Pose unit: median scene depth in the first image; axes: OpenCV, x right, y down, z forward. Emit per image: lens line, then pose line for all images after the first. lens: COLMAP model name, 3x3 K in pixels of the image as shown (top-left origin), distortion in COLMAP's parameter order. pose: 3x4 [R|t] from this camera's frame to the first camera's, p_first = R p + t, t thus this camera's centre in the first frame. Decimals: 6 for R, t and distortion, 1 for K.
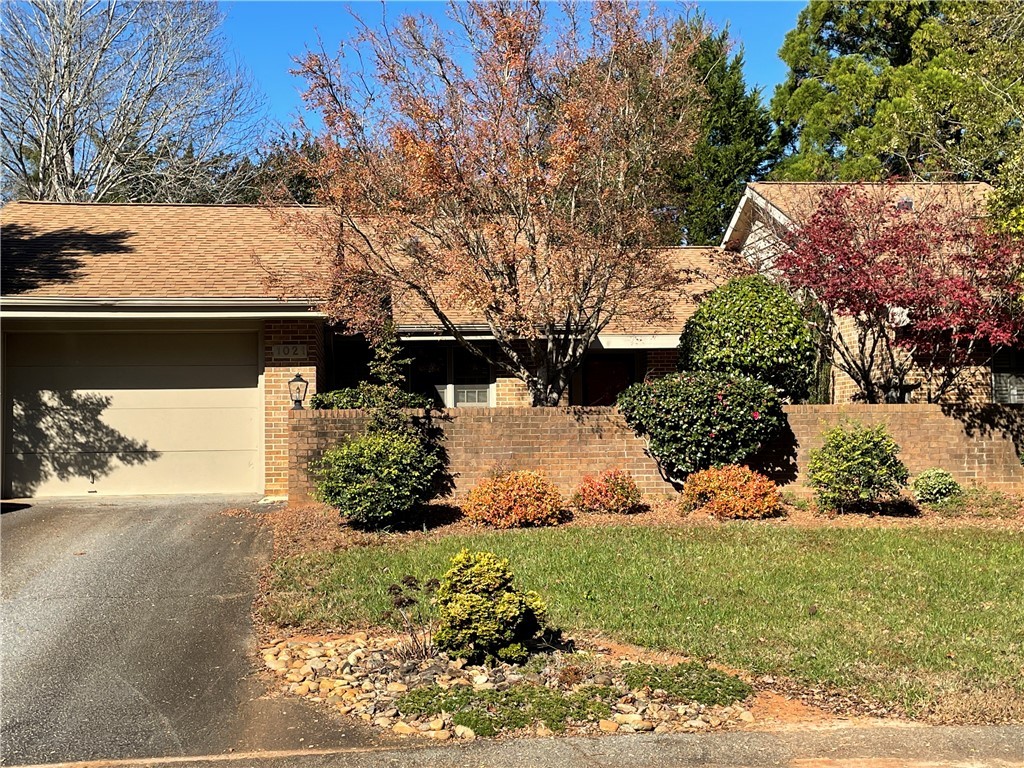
lens RADIAL K [[1329.0, 0, 512.0], [0, 1329.0, 384.9], [0, 0, 1]] dist [0.023772, 0.000000]
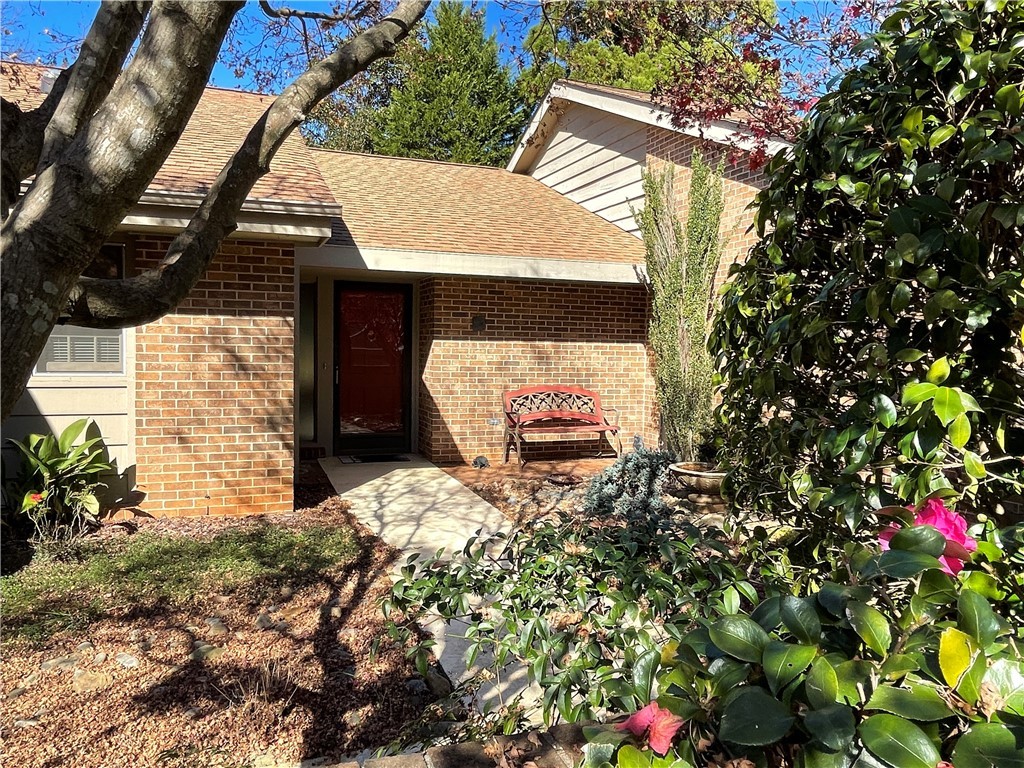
lens RADIAL K [[717.6, 0, 512.0], [0, 717.6, 384.5], [0, 0, 1]] dist [-0.002678, -0.000519]
pose [[0.963877, 0.014328, 0.265962, 0.045237], [-0.039905, 0.995050, 0.091016, -0.007482], [-0.263341, -0.098341, 0.959677, 0.657424]]
